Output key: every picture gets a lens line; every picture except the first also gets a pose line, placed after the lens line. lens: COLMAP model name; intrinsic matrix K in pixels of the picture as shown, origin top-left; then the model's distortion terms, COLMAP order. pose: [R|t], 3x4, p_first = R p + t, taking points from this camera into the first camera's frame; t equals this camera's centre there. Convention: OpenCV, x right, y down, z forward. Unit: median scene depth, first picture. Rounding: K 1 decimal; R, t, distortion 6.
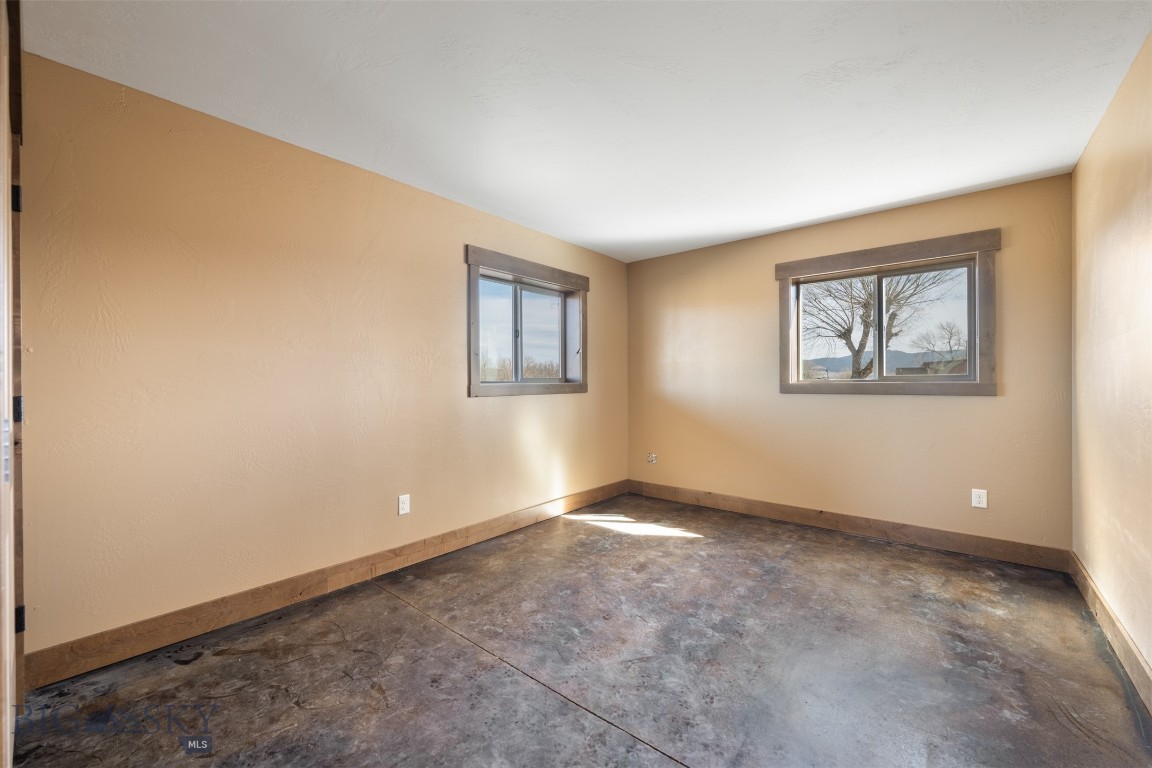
lens RADIAL K [[462.7, 0, 574.3], [0, 462.7, 380.1], [0, 0, 1]] dist [-0.004583, 0.000655]
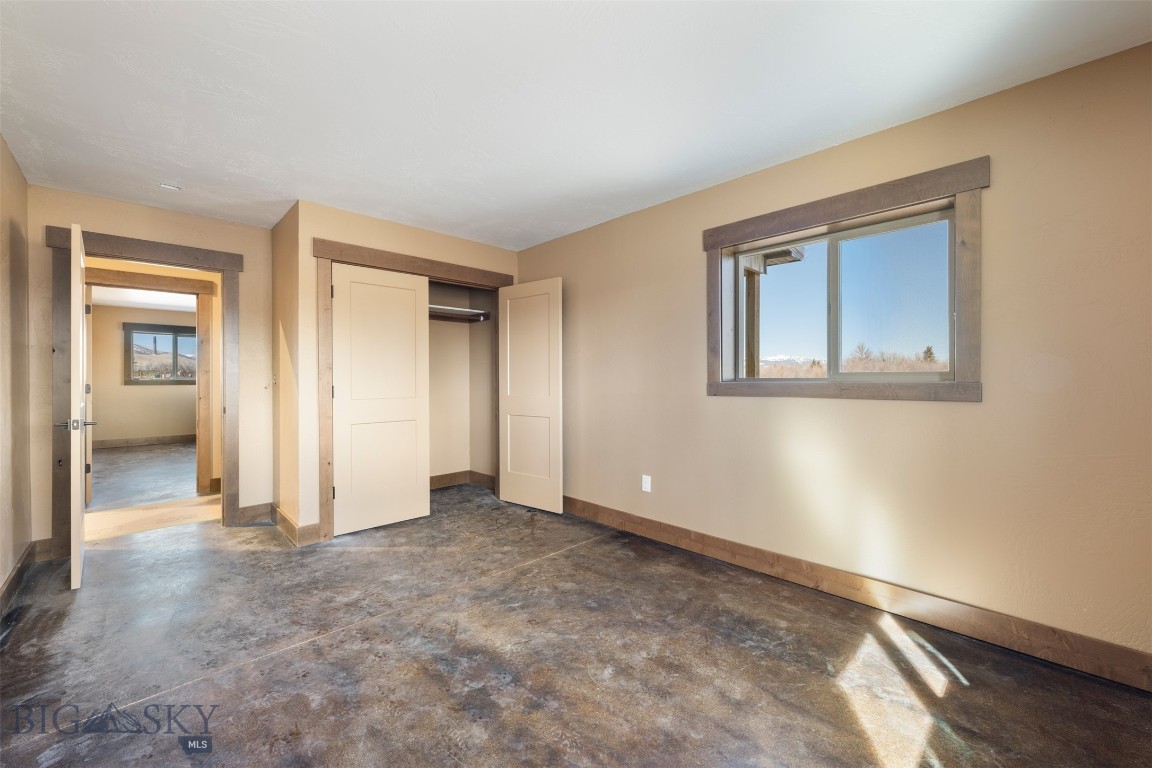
lens RADIAL K [[462.7, 0, 572.4], [0, 462.7, 381.6], [0, 0, 1]] dist [-0.004583, 0.000655]
pose [[-0.114338, 0.010221, -0.993389, 0.936633], [0.003742, 0.999944, 0.009857, -0.000442], [0.993435, -0.002590, -0.114370, 1.097489]]
